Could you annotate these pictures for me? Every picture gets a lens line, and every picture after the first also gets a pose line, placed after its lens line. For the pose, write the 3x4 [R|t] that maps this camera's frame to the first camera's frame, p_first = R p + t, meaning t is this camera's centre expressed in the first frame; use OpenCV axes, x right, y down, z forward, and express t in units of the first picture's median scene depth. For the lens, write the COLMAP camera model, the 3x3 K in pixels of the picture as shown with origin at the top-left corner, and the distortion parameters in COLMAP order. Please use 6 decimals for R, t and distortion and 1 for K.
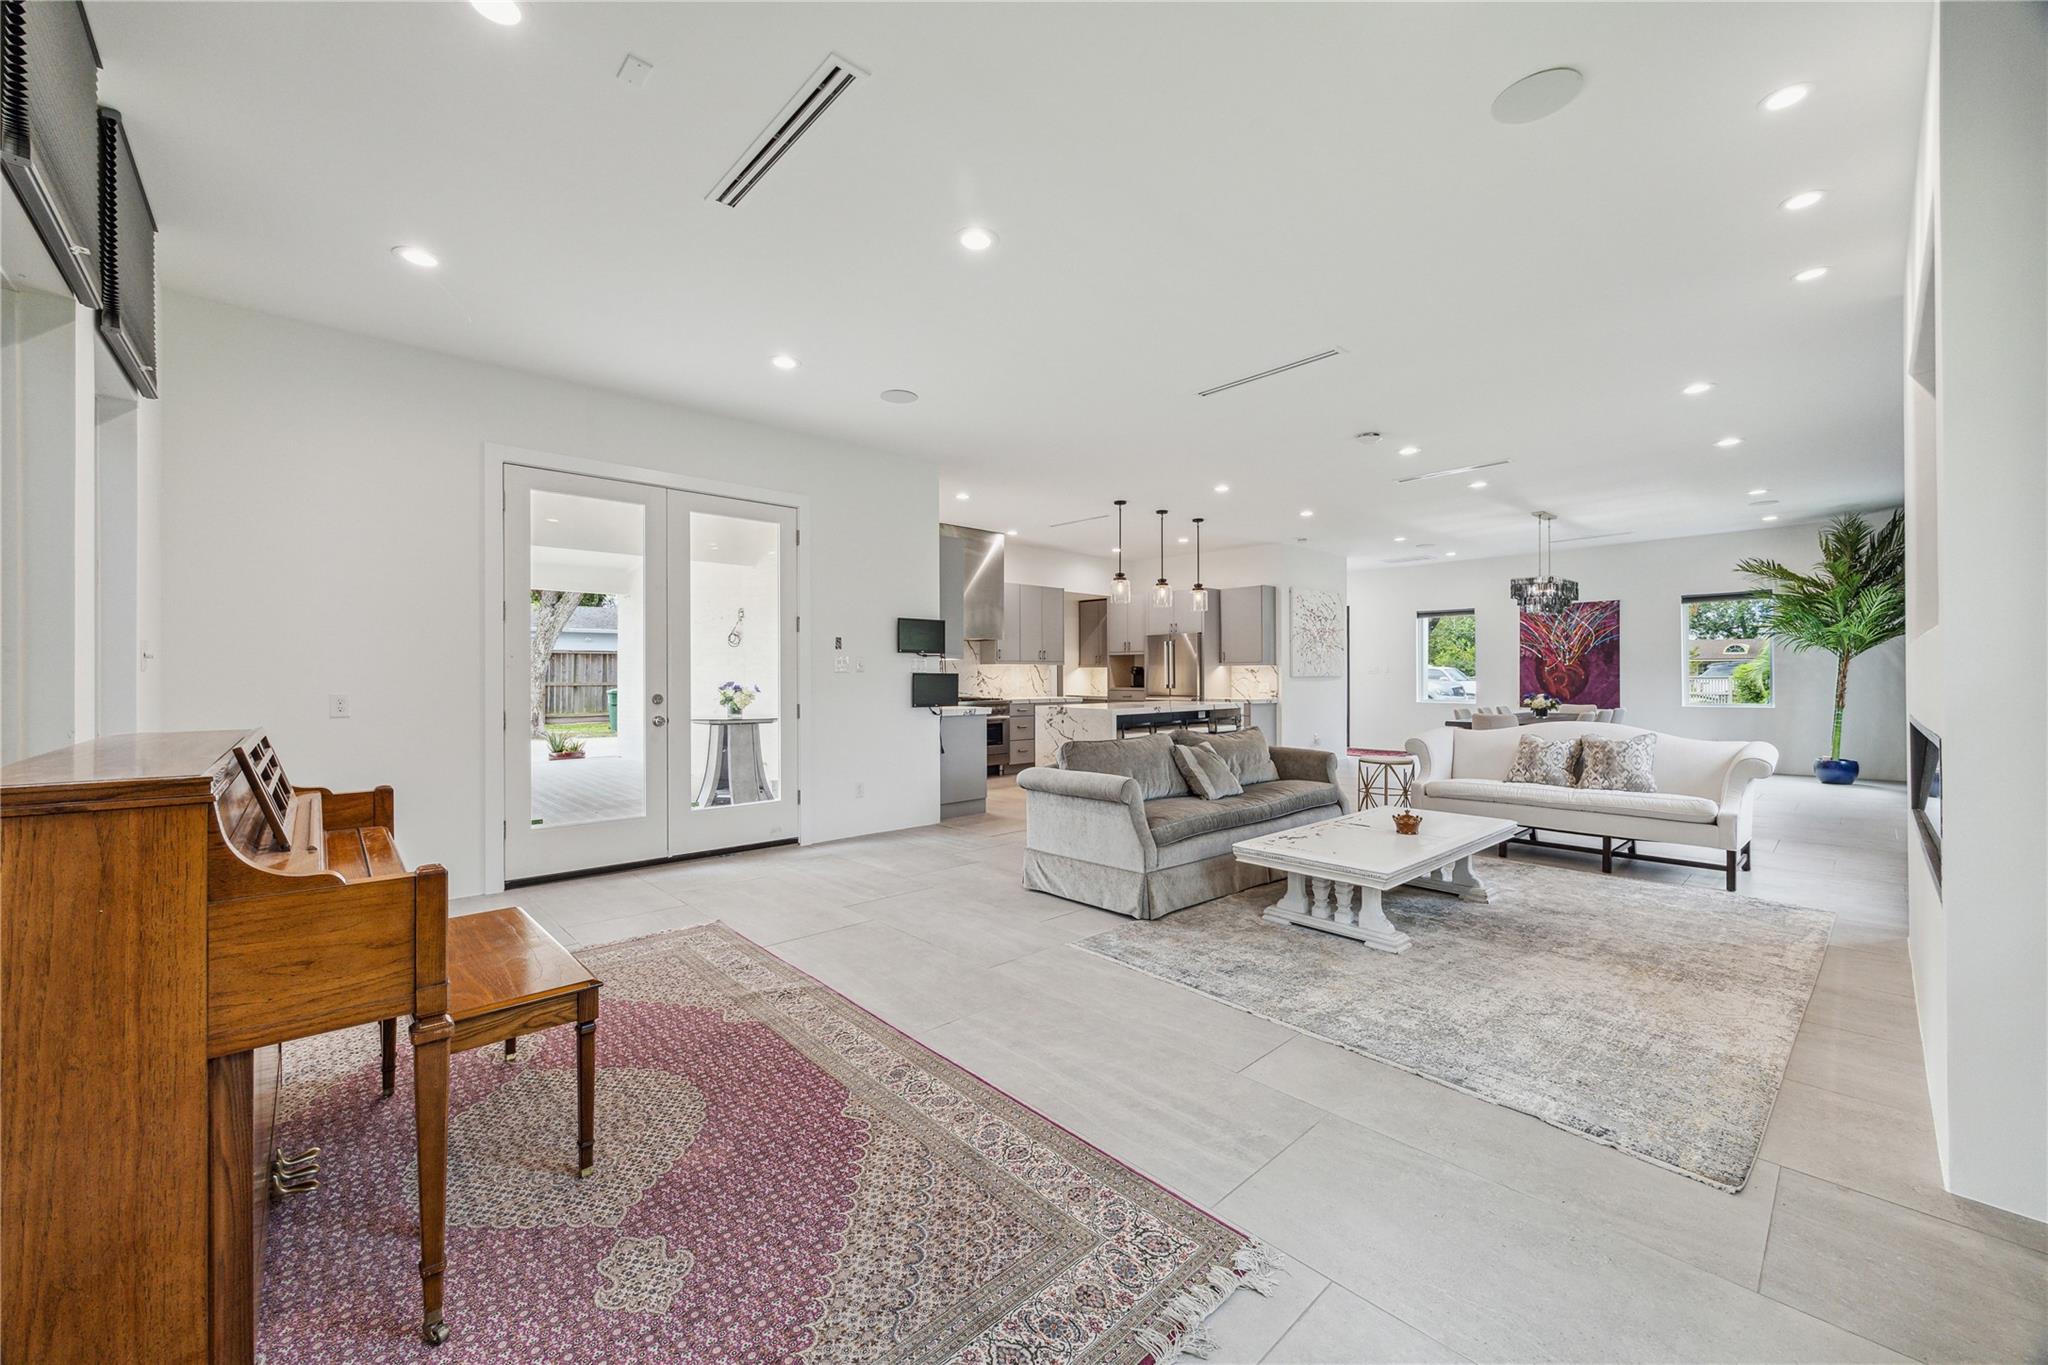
lens RADIAL K [[791.4, 0, 1019.0], [0, 791.4, 677.0], [0, 0, 1]] dist [-0.001924, -0.000323]
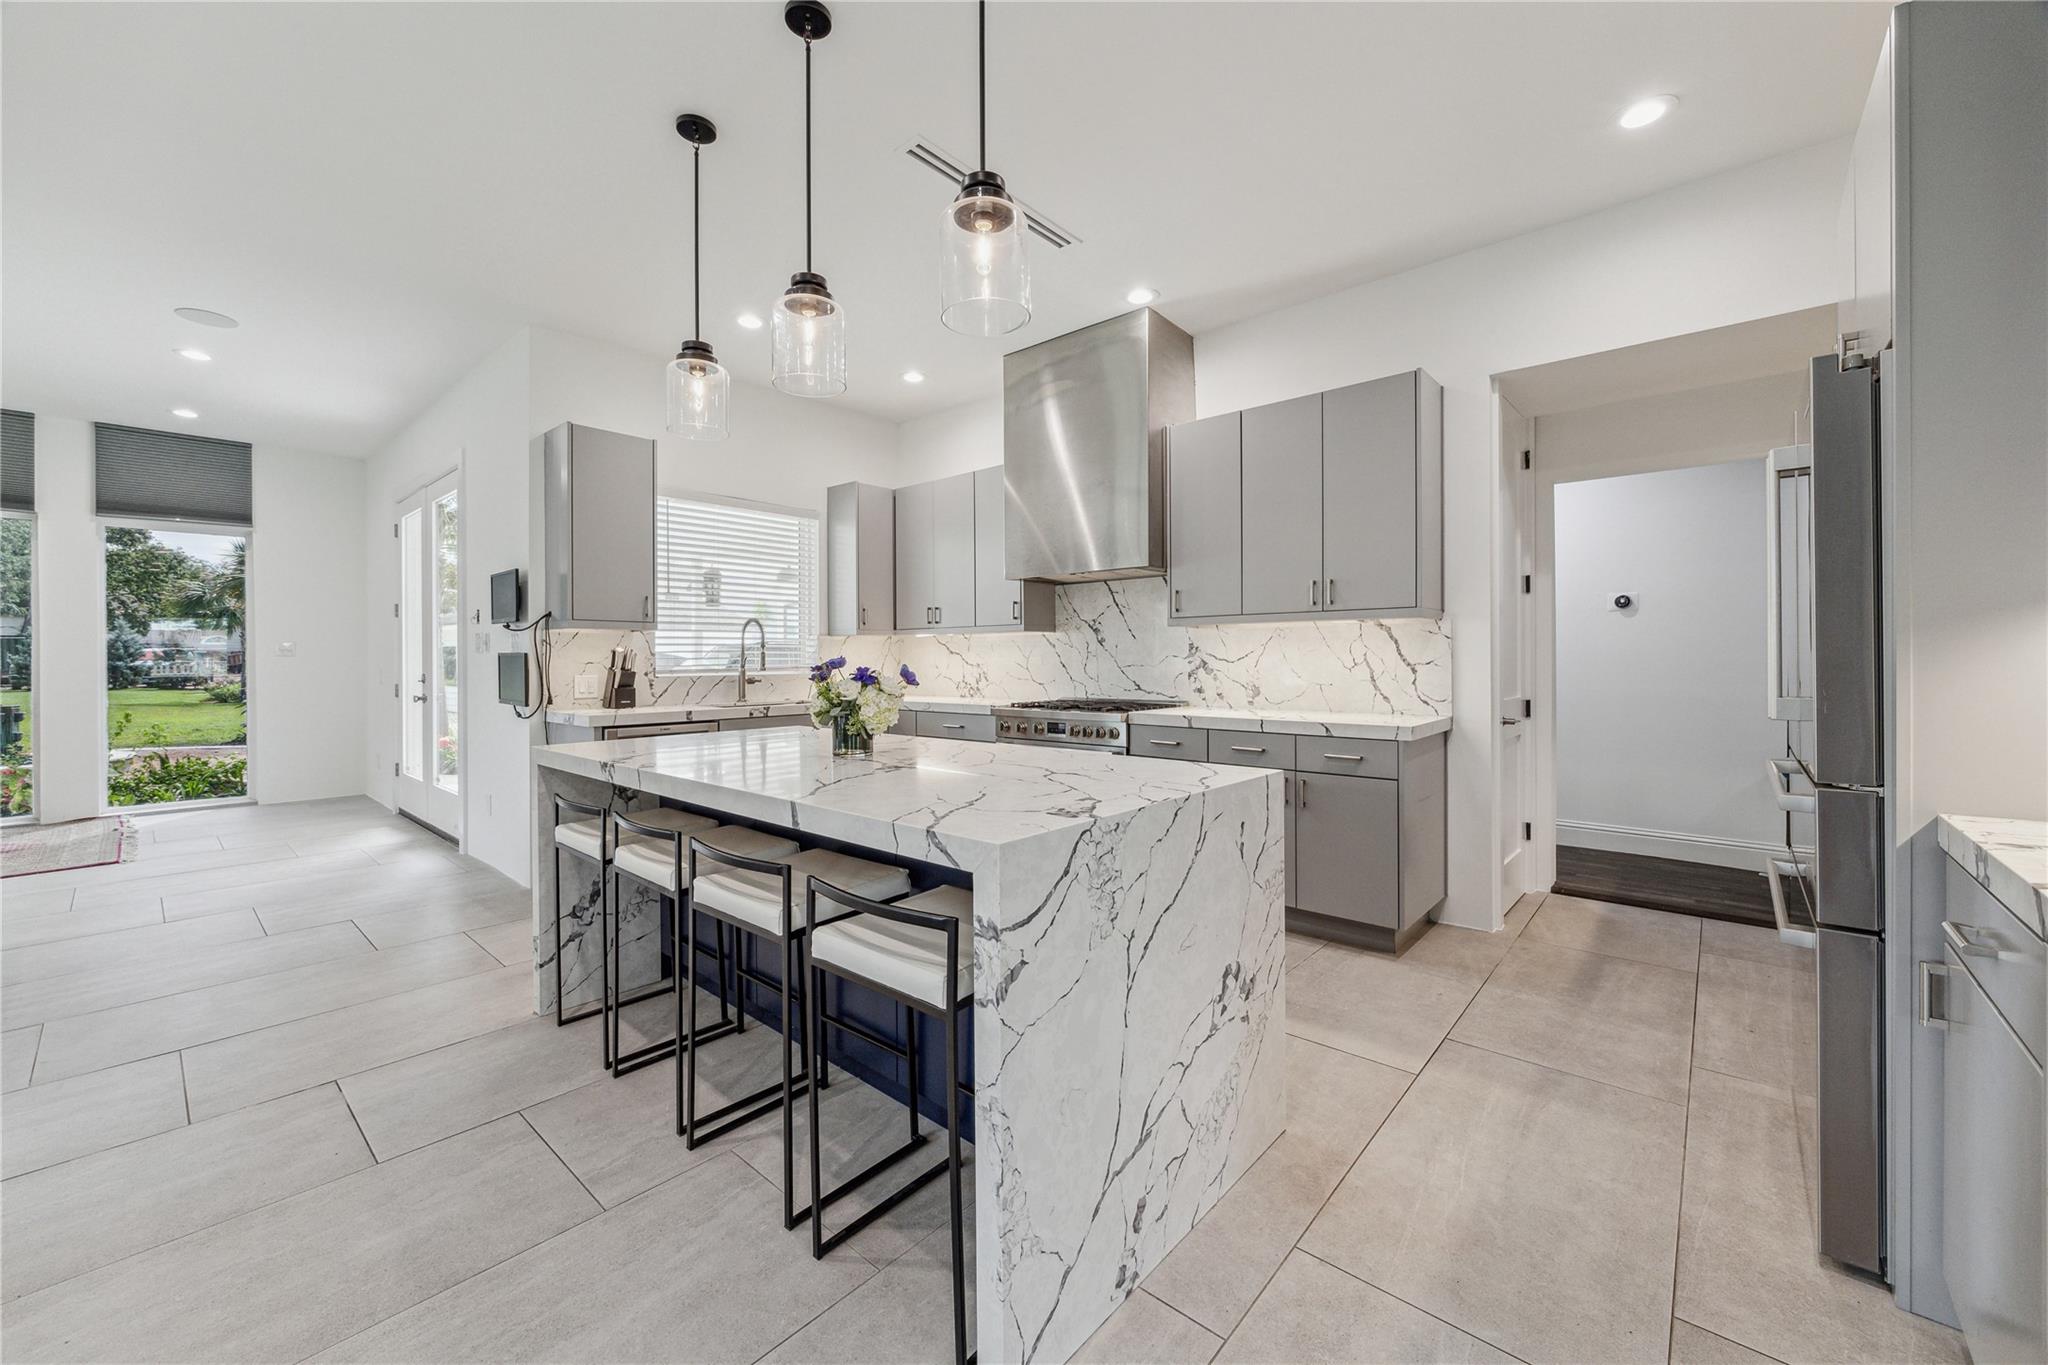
lens RADIAL K [[791.4, 0, 1024.3], [0, 791.4, 664.0], [0, 0, 1]] dist [-0.001924, -0.000323]
pose [[0.101062, 0.007754, -0.994850, 0.444148], [0.002504, 0.999964, 0.008048, -0.000090], [0.994877, -0.003304, 0.101039, 1.039543]]
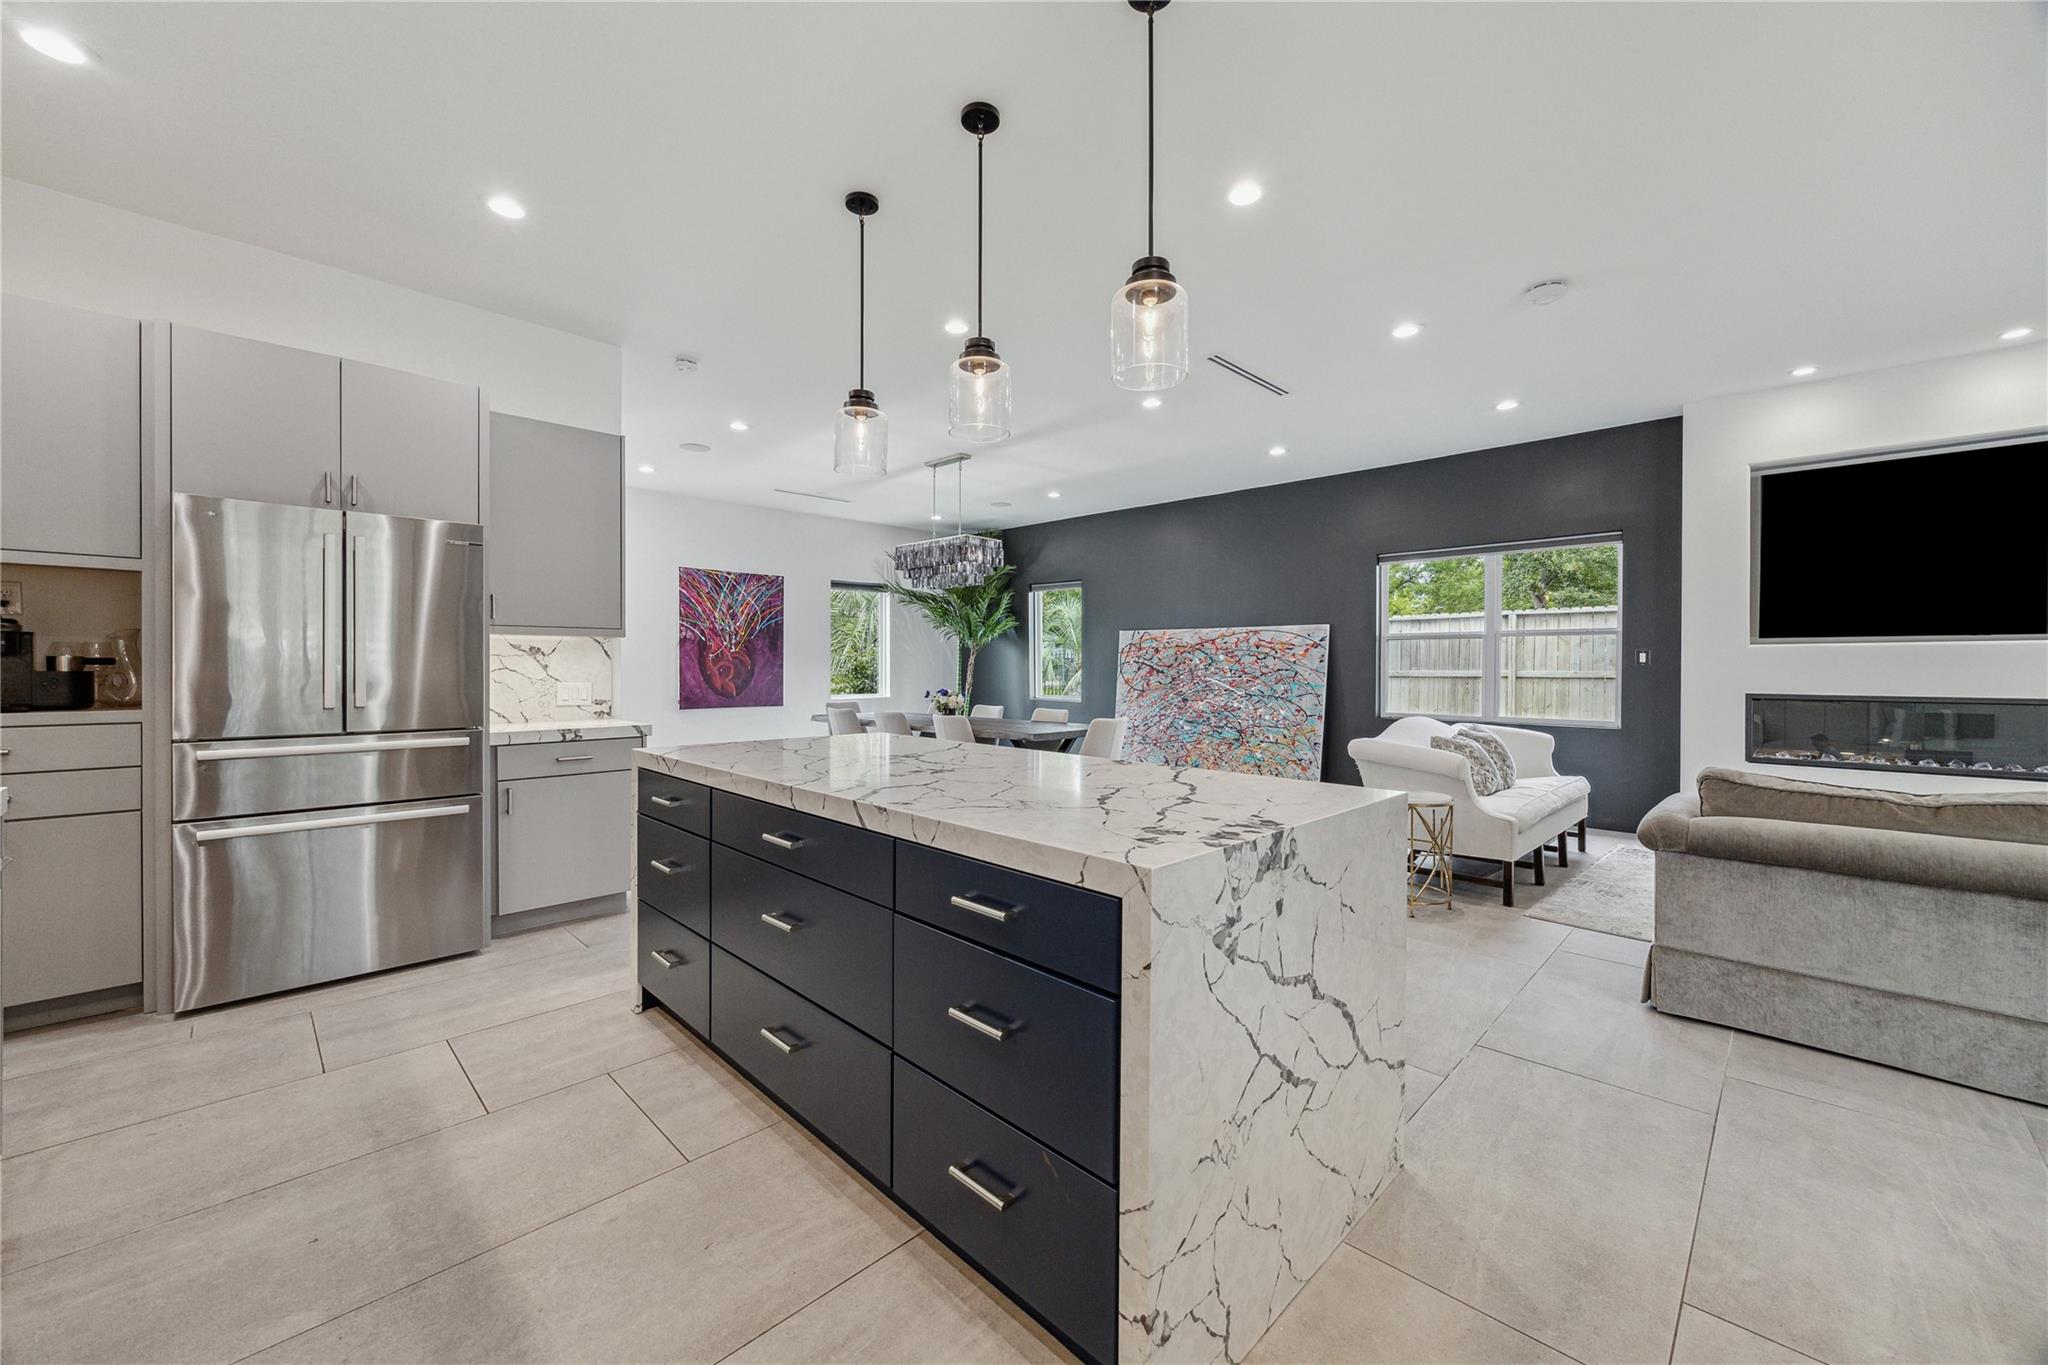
lens RADIAL K [[791.4, 0, 1023.0], [0, 791.4, 674.5], [0, 0, 1]] dist [-0.001924, -0.000323]
pose [[-0.036376, -0.008310, 0.999304, -0.118851], [-0.002629, 0.999963, 0.008220, 0.000030], [-0.999335, -0.002329, -0.036396, 0.990942]]
